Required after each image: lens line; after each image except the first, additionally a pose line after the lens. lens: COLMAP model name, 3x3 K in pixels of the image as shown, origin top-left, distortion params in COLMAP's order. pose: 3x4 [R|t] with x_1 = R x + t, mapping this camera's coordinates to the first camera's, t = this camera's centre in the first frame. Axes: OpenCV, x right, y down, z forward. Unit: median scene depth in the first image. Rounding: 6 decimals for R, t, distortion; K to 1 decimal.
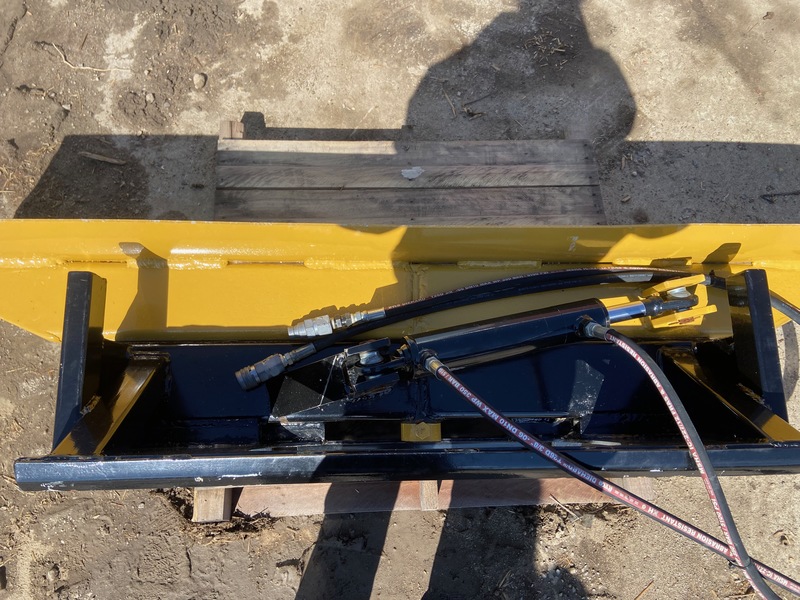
lens RADIAL K [[606.7, 0, 393.5], [0, 606.7, 302.2], [0, 0, 1]] dist [0.104324, -0.127452]
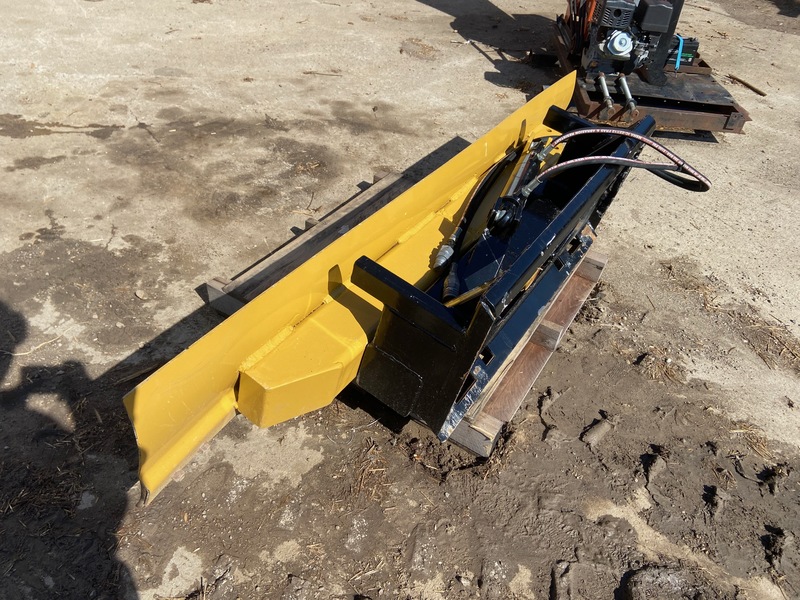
lens RADIAL K [[606.7, 0, 392.3], [0, 606.7, 295.2], [0, 0, 1]] dist [0.104324, -0.127452]
pose [[0.573327, -0.533668, 0.621687, -0.790573], [0.749487, 0.648149, -0.134802, 0.140776], [-0.331006, 0.543232, 0.771579, -0.012655]]
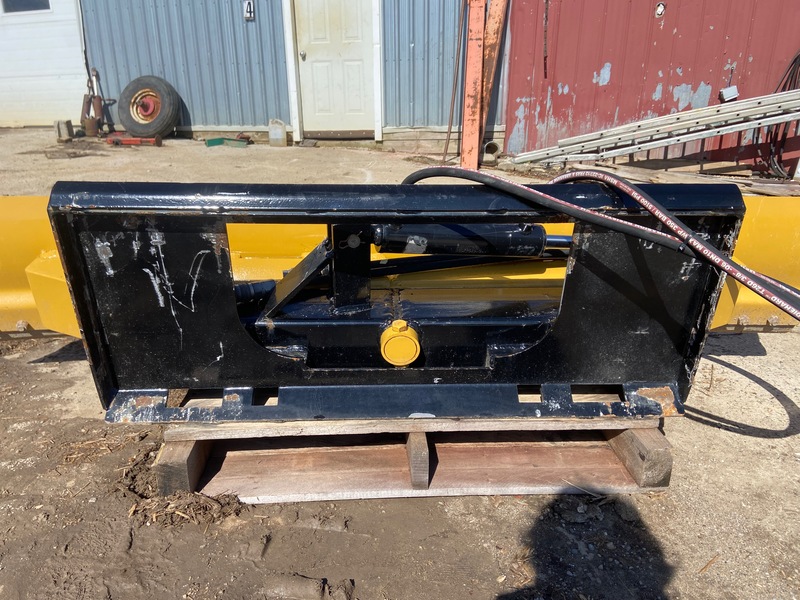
lens RADIAL K [[606.7, 0, 391.8], [0, 606.7, 300.5], [0, 0, 1]] dist [0.104324, -0.127452]
pose [[0.997986, -0.061666, -0.014844, 0.036756], [0.028439, 0.644220, -0.764311, 0.683201], [0.056695, 0.762350, 0.644677, 0.200569]]
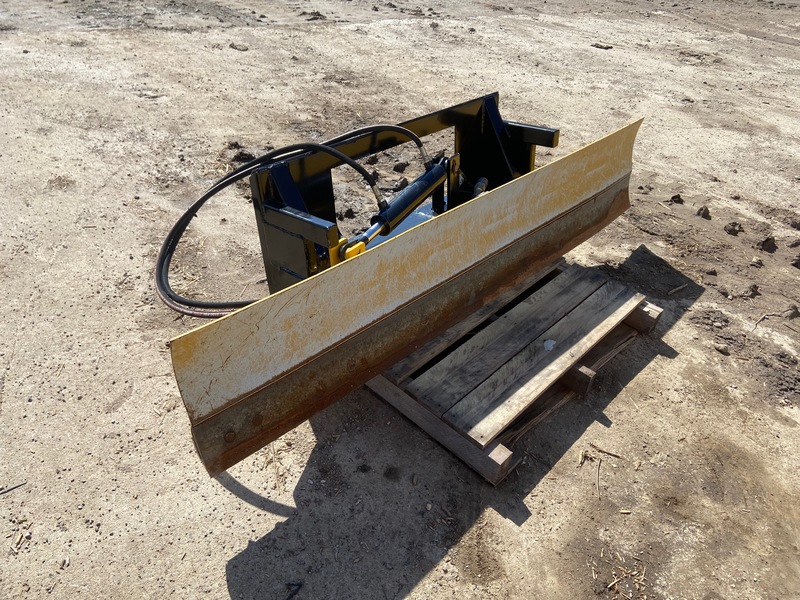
lens RADIAL K [[606.7, 0, 393.1], [0, 606.7, 295.2], [0, 0, 1]] dist [0.104324, -0.127452]
pose [[-0.712424, 0.320808, -0.624127, 0.947812], [-0.689394, -0.153797, 0.707871, -0.811561], [0.131102, 0.934574, 0.330732, 0.426119]]
